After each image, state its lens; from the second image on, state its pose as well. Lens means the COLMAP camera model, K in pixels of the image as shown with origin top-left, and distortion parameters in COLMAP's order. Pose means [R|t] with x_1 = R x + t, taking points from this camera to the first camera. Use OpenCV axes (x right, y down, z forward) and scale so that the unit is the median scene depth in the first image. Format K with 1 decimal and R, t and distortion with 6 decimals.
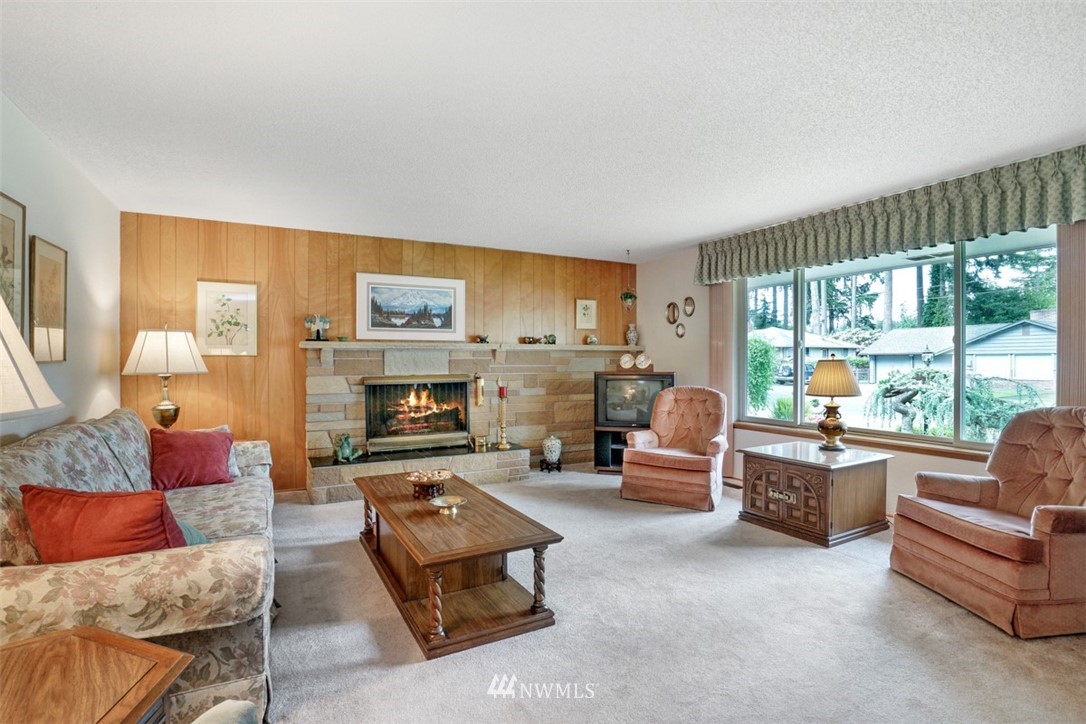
lens RADIAL K [[503.1, 0, 539.3], [0, 503.1, 362.2], [0, 0, 1]] dist [-0.029215, 0.000152]
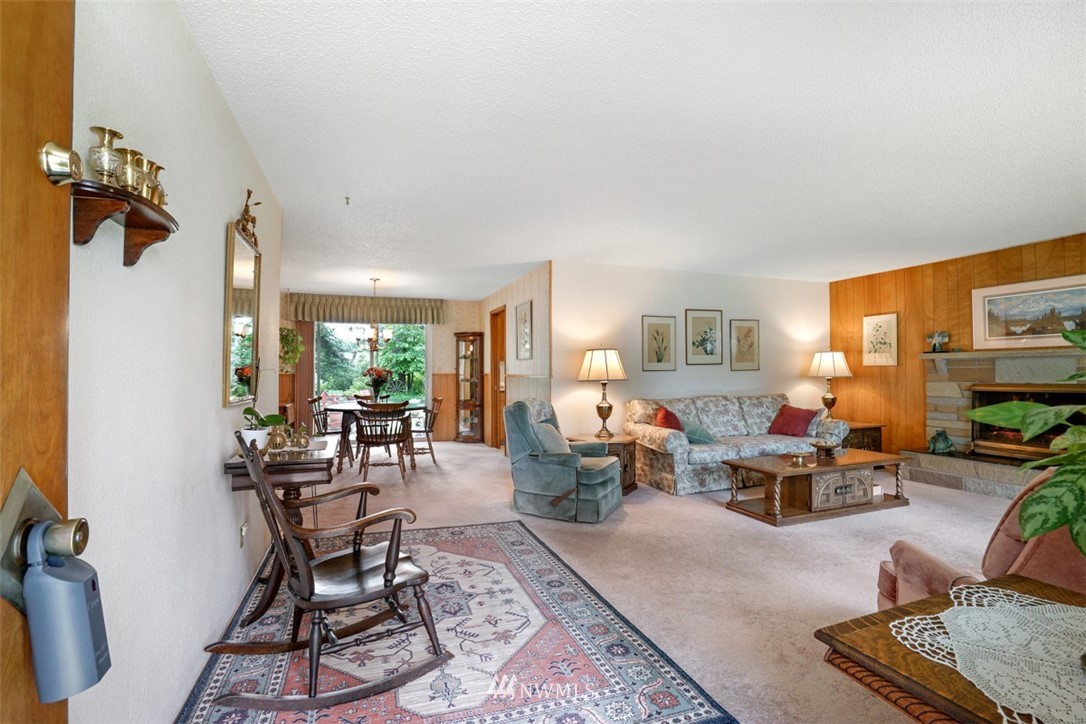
lens RADIAL K [[503.1, 0, 543.9], [0, 503.1, 358.5], [0, 0, 1]] dist [-0.029215, 0.000152]
pose [[-0.136553, -0.021403, -0.990402, 0.861209], [0.001215, 0.999762, -0.021773, -0.003636], [0.990632, -0.004177, -0.136494, 0.214237]]
